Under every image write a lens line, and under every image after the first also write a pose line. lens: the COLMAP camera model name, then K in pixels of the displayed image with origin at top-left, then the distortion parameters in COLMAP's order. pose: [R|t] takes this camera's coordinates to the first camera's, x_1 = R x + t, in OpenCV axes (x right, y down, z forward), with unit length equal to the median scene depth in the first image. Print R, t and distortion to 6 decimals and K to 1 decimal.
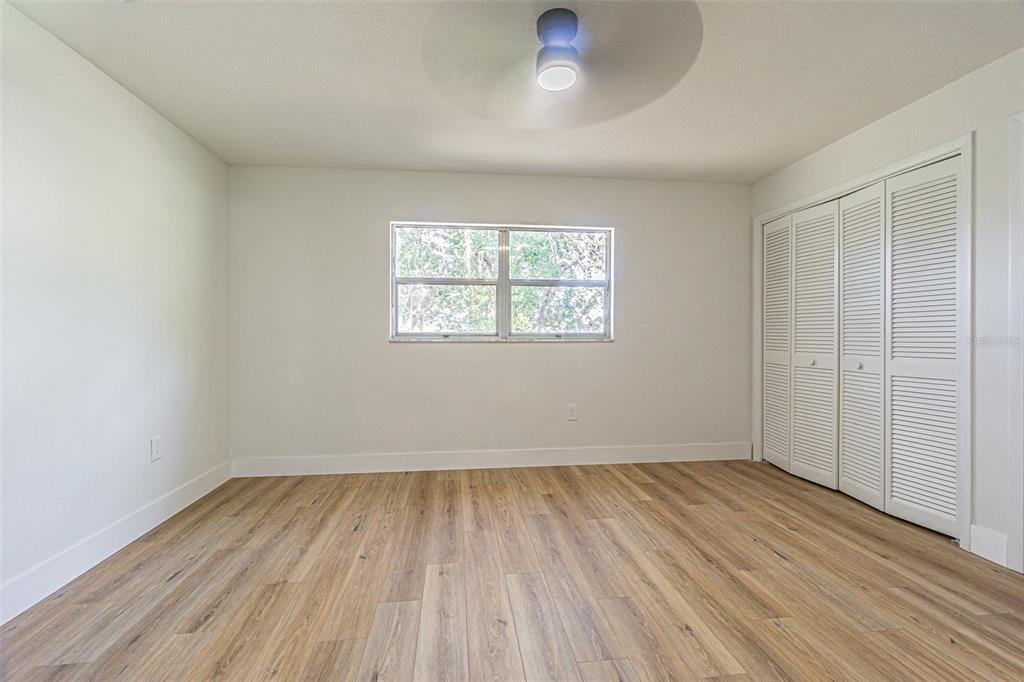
lens RADIAL K [[439.1, 0, 519.0], [0, 439.1, 336.3], [0, 0, 1]] dist [0.001439, 0.000758]
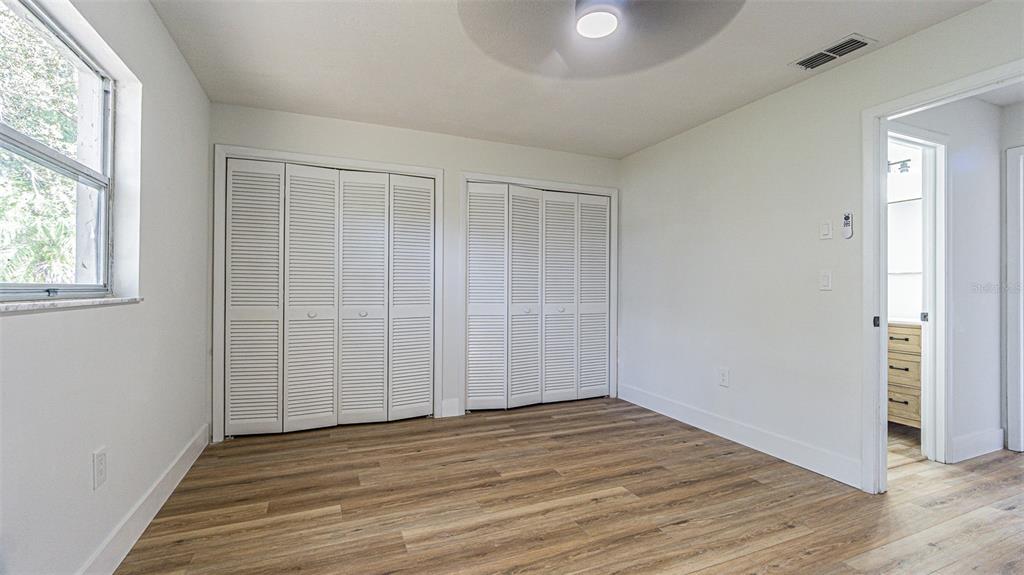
lens RADIAL K [[431.3, 0, 502.7], [0, 431.3, 286.4], [0, 0, 1]] dist [-0.008990, -0.000065]
pose [[-0.242053, 0.001638, 0.970262, -0.519650], [-0.002538, 0.999994, -0.002321, -0.008471], [-0.970260, -0.003025, -0.242047, 0.956213]]
